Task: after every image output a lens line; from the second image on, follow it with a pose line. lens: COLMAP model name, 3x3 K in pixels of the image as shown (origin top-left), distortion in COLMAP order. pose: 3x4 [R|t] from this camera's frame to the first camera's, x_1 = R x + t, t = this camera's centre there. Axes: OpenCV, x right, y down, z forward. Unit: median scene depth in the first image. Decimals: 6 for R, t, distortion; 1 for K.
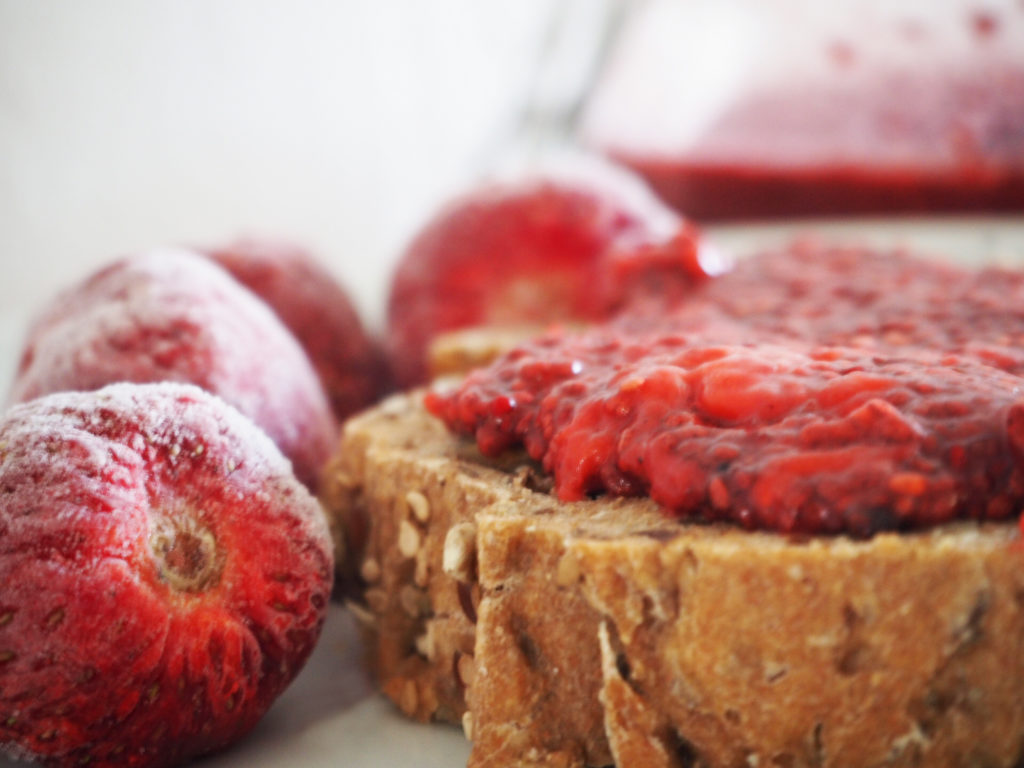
lens RADIAL K [[2948.1, 0, 512.0], [0, 2948.1, 384.0], [0, 0, 1]] dist [0.233381, 1.471985]
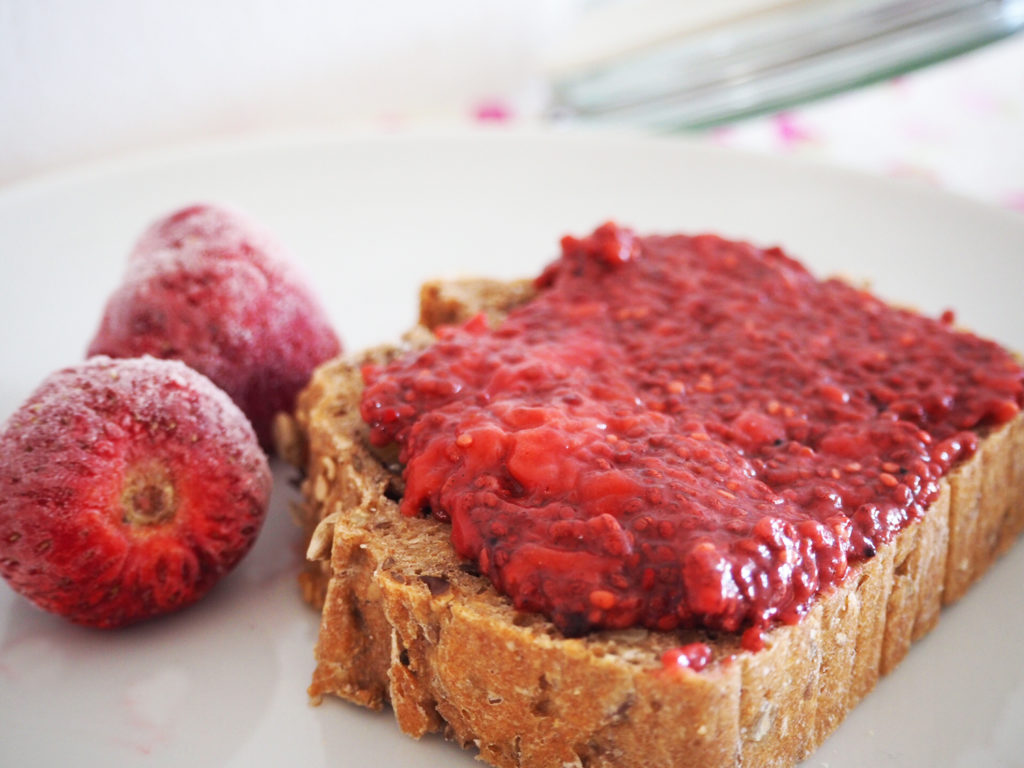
lens RADIAL K [[1834.3, 0, 476.1], [0, 1834.3, 368.2], [0, 0, 1]] dist [-0.002134, 0.182457]
pose [[0.973299, 0.174801, -0.148776, 0.175371], [-0.129729, 0.953595, 0.271712, -0.279865], [0.189367, -0.245156, 0.950809, 0.186313]]
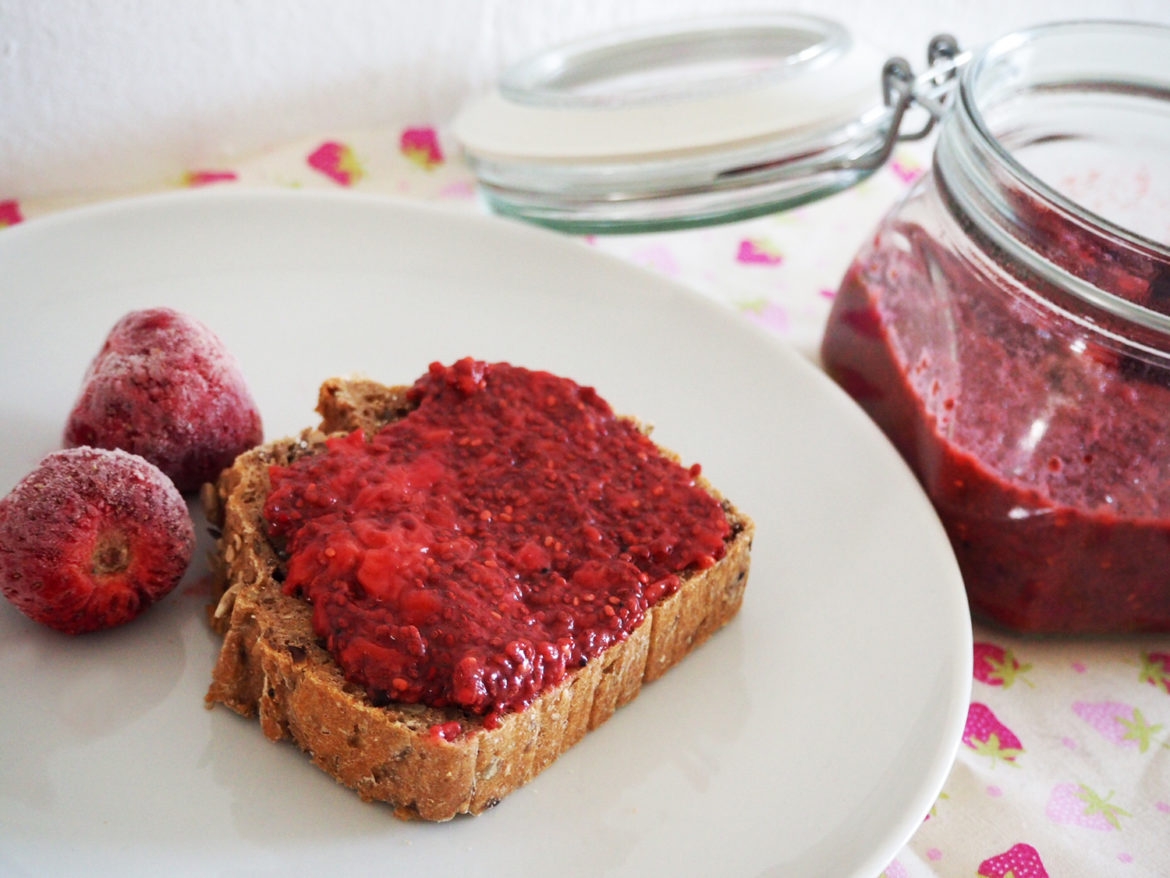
lens RADIAL K [[2173.0, 0, 585.0], [0, 2173.0, 439.0], [0, 0, 1]] dist [0.007480, -0.105572]
pose [[0.946108, 0.322252, -0.032134, 0.242571], [-0.281309, 0.866931, 0.411457, -0.778264], [0.160451, -0.380243, 0.910863, -0.351702]]
